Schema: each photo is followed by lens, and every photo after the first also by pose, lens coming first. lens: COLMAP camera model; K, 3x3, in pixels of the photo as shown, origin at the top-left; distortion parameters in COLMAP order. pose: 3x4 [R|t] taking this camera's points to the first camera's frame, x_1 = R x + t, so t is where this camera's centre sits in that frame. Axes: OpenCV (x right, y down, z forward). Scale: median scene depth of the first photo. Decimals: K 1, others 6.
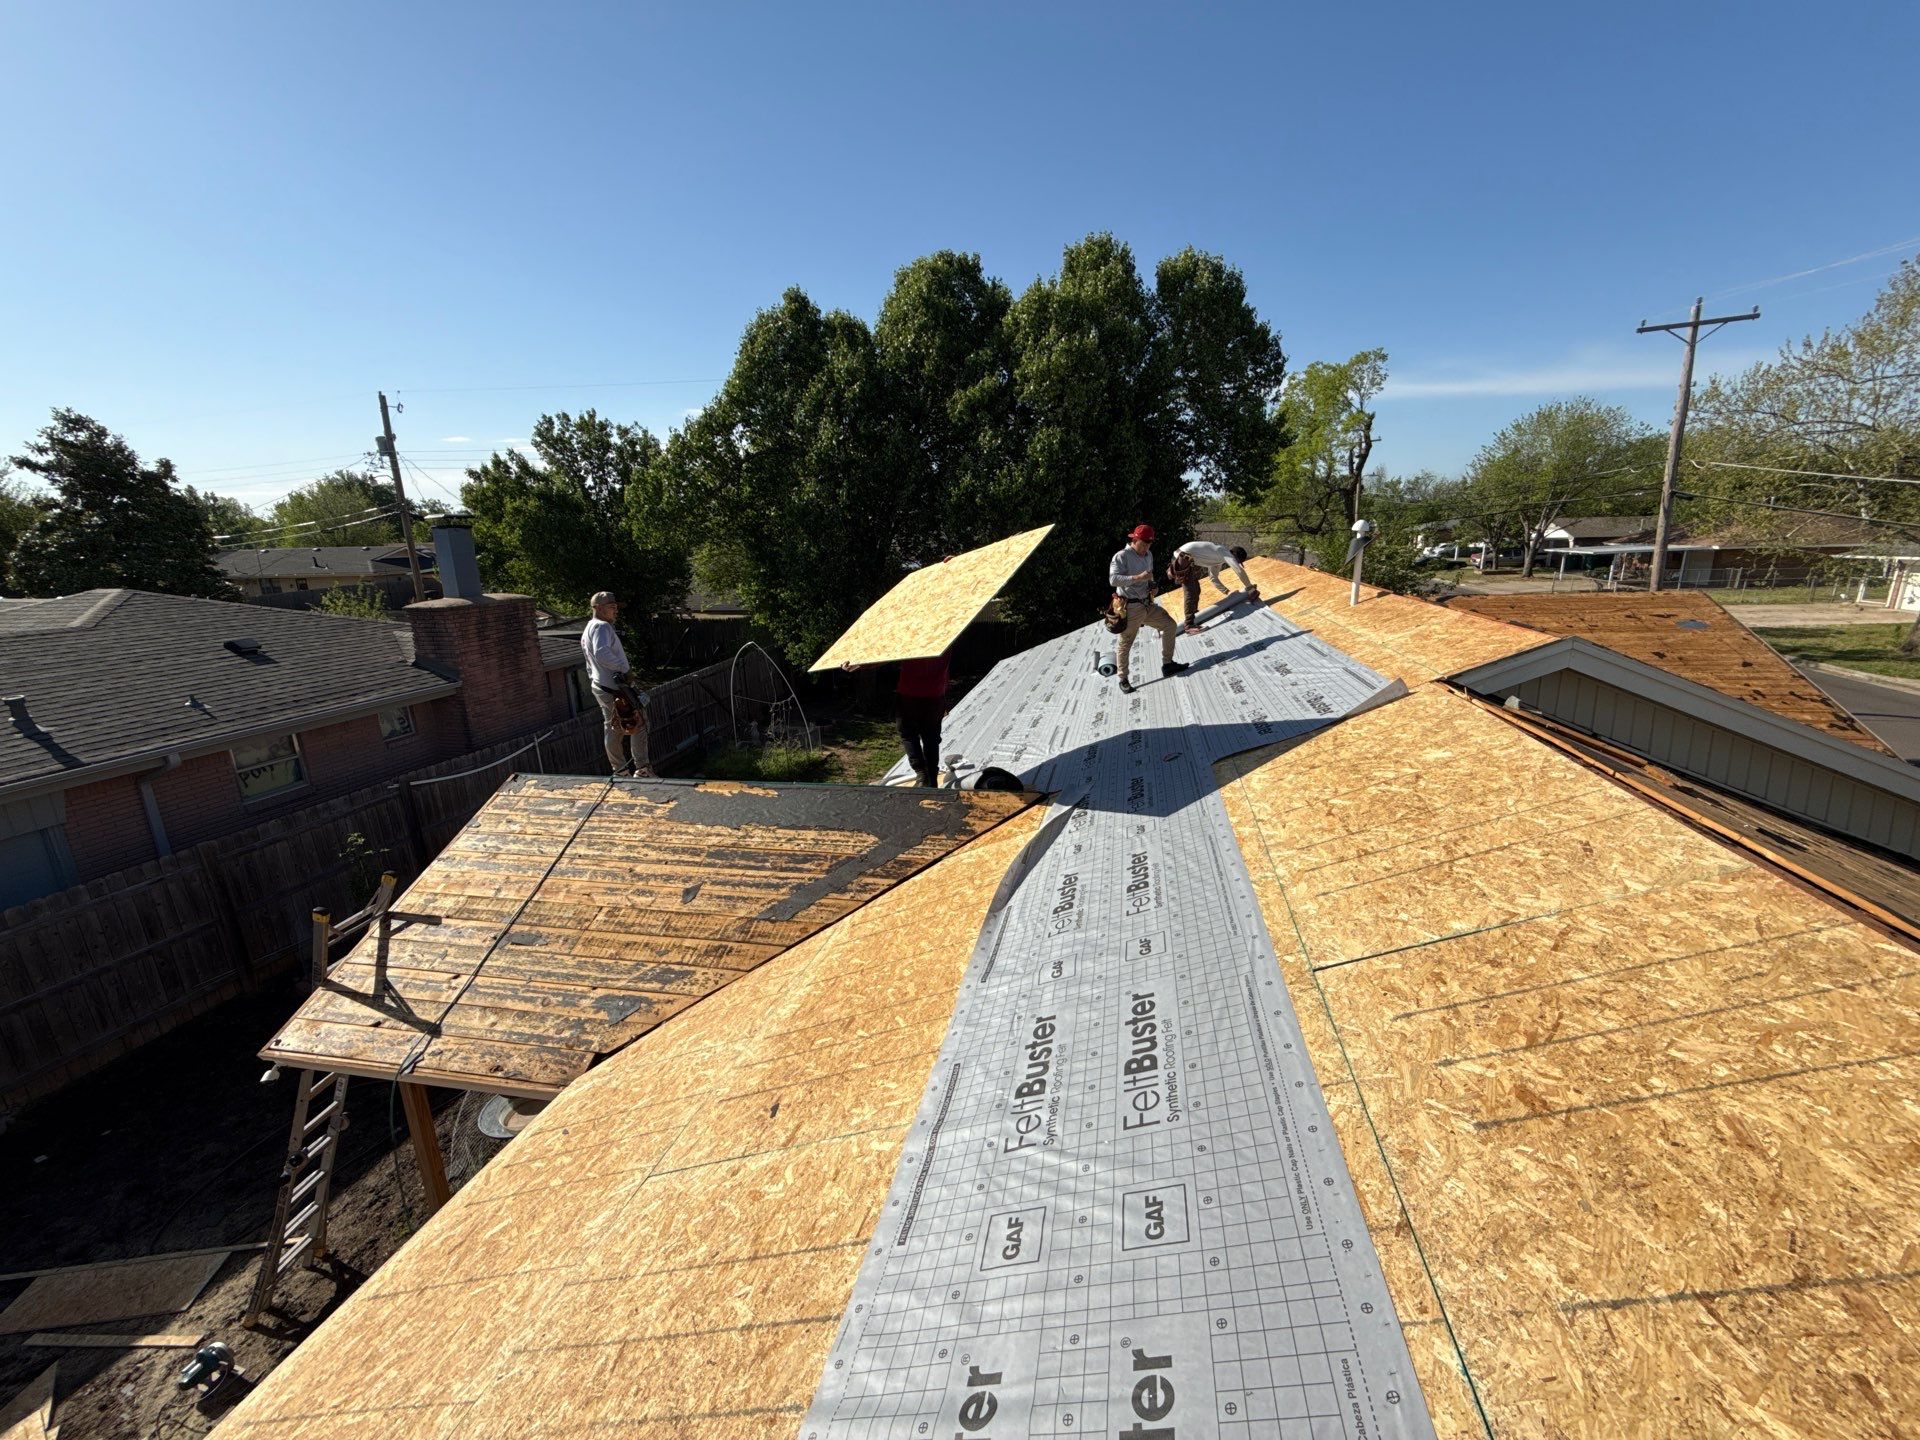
lens RADIAL K [[765.6, 0, 960.0], [0, 765.6, 720.0], [0, 0, 1]] dist [-0.001459, -0.000587]
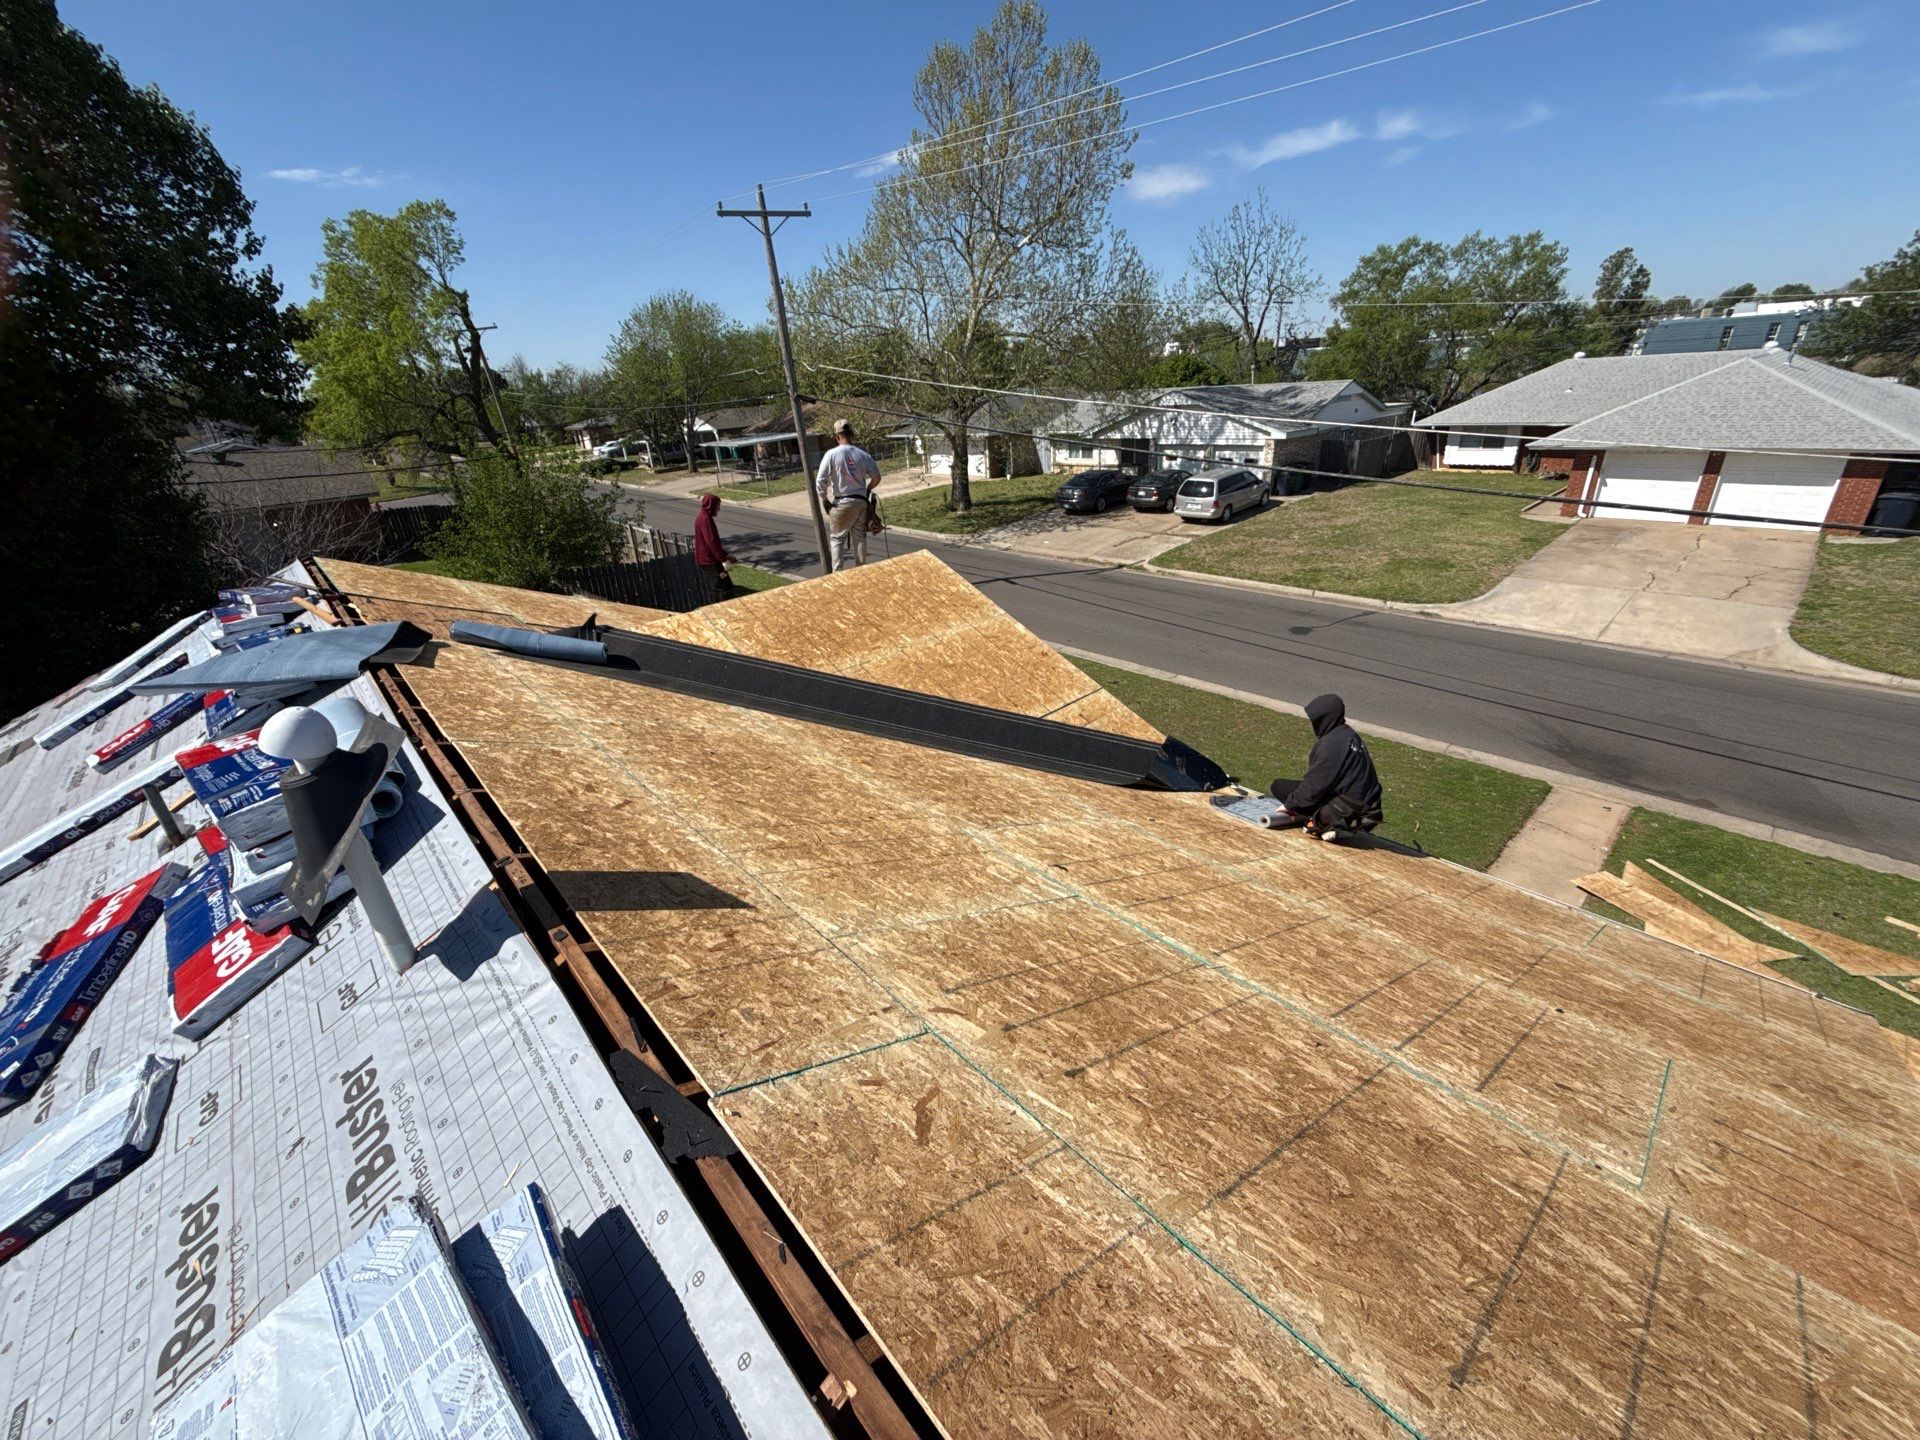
lens RADIAL K [[765.6, 0, 960.0], [0, 765.6, 720.0], [0, 0, 1]] dist [-0.001459, -0.000587]
pose [[0.574183, -0.341858, 0.743940, 0.163820], [0.246129, 0.938697, 0.241387, -0.088534], [-0.780855, 0.044505, 0.623125, 0.227429]]
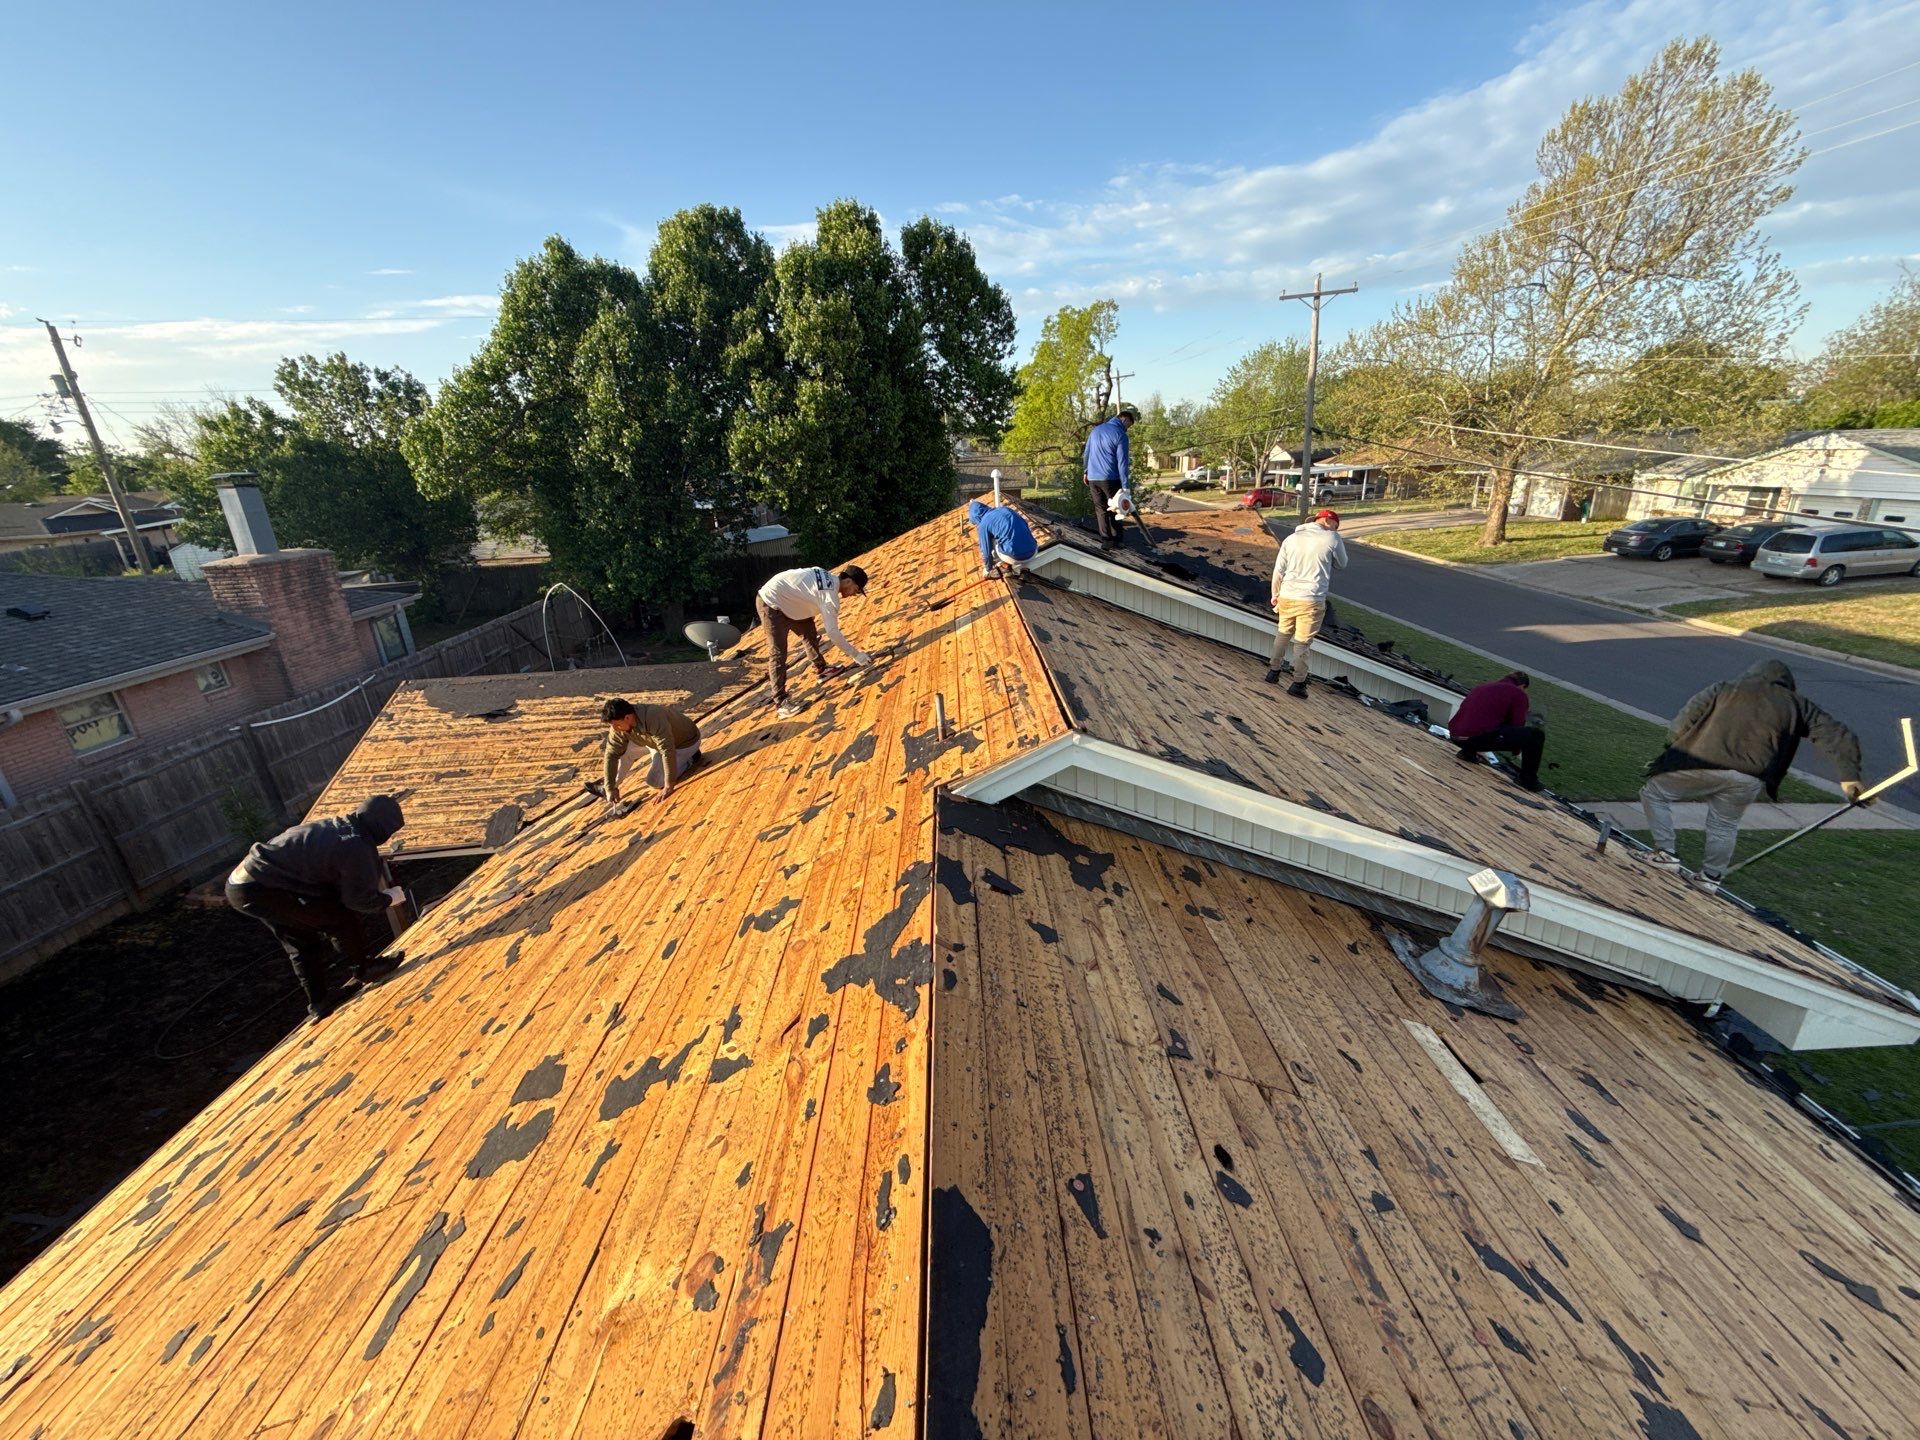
lens RADIAL K [[765.6, 0, 960.0], [0, 765.6, 720.0], [0, 0, 1]] dist [-0.001459, -0.000587]
pose [[0.970788, -0.096113, 0.219847, 0.020824], [0.077029, 0.992606, 0.093805, 0.027605], [-0.227237, -0.074130, 0.971014, -0.169987]]
